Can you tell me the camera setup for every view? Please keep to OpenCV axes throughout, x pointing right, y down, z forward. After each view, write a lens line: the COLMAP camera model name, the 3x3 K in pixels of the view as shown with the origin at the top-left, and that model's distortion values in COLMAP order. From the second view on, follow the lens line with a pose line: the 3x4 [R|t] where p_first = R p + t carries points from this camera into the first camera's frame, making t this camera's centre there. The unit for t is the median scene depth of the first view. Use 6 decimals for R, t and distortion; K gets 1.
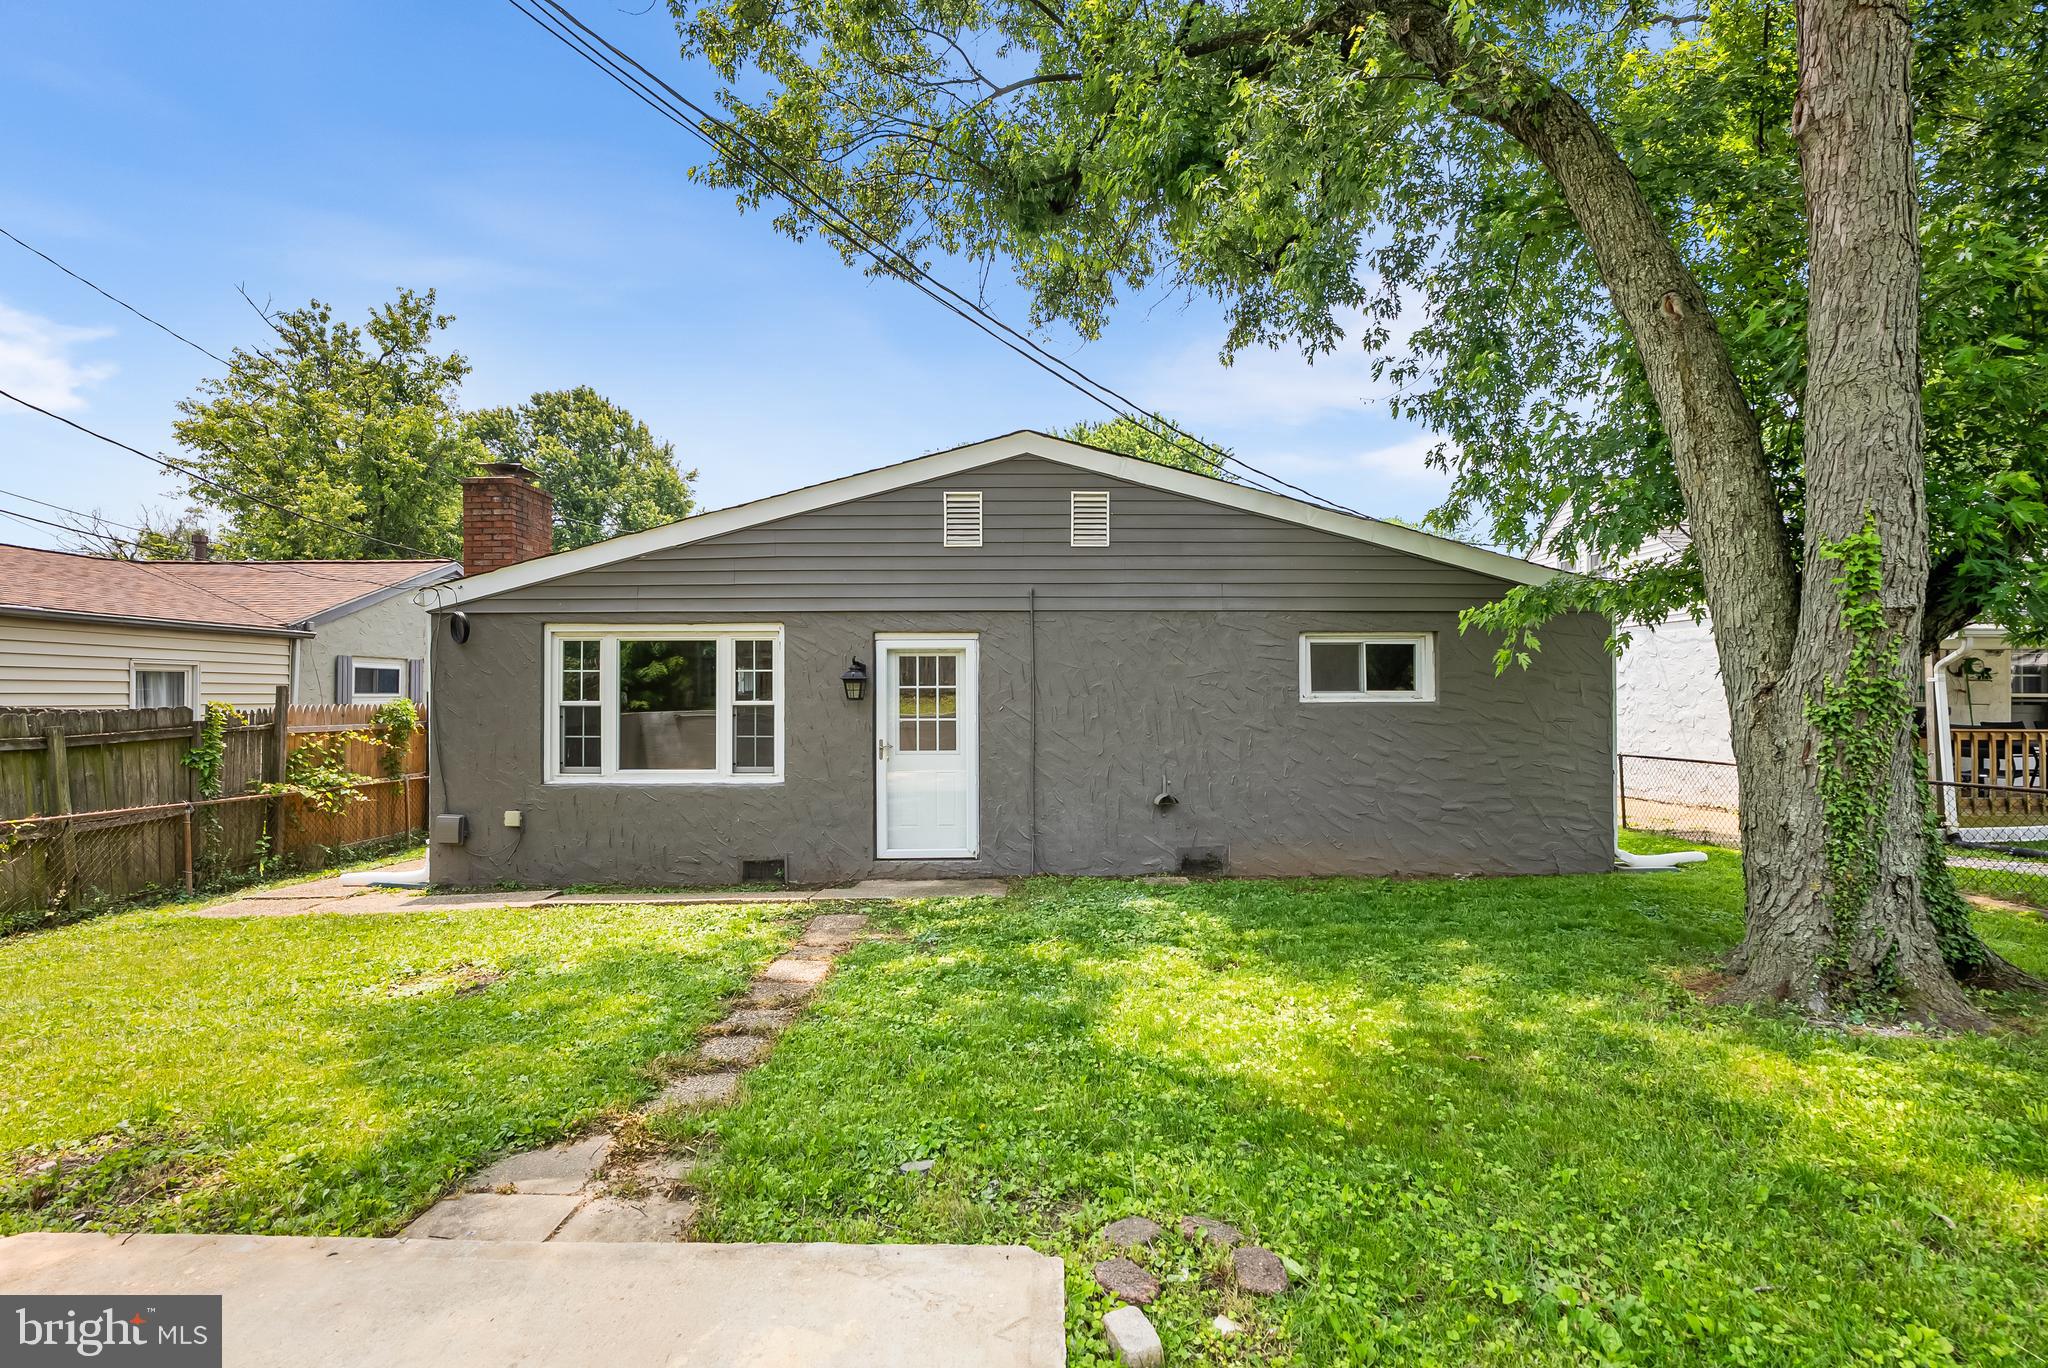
lens RADIAL K [[939.0, 0, 1023.2], [0, 939.0, 684.4], [0, 0, 1]] dist [-0.006488, 0.004041]
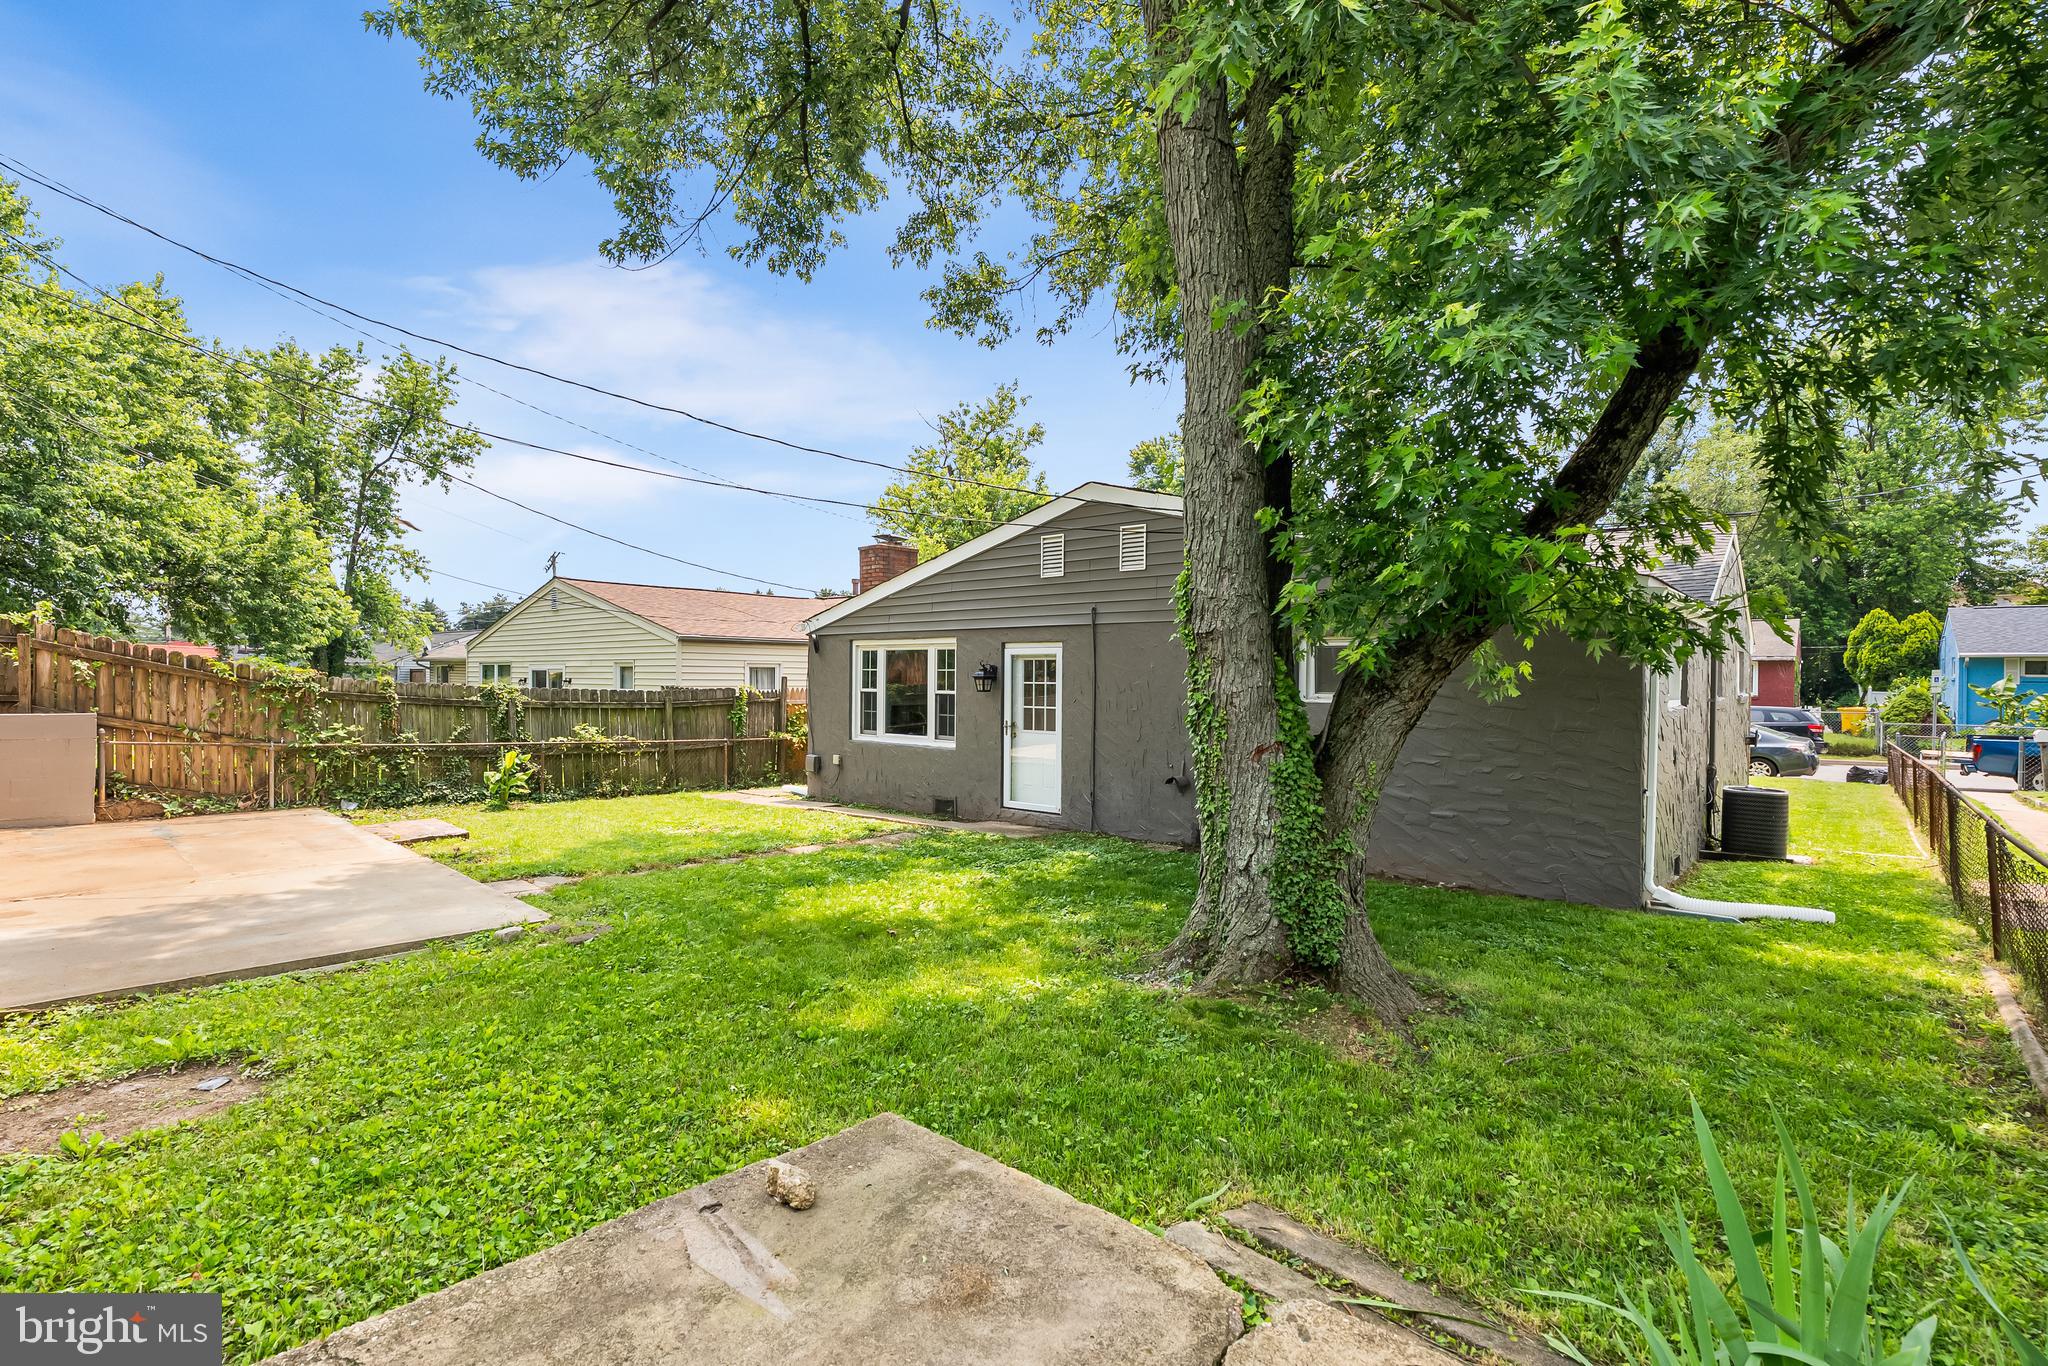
lens RADIAL K [[939.0, 0, 1023.3], [0, 939.0, 678.8], [0, 0, 1]] dist [-0.006488, 0.004041]
pose [[0.746244, 0.010472, -0.665591, 0.776271], [-0.003339, 0.999923, 0.011988, -0.019139], [0.665665, -0.006724, 0.746221, -0.009322]]
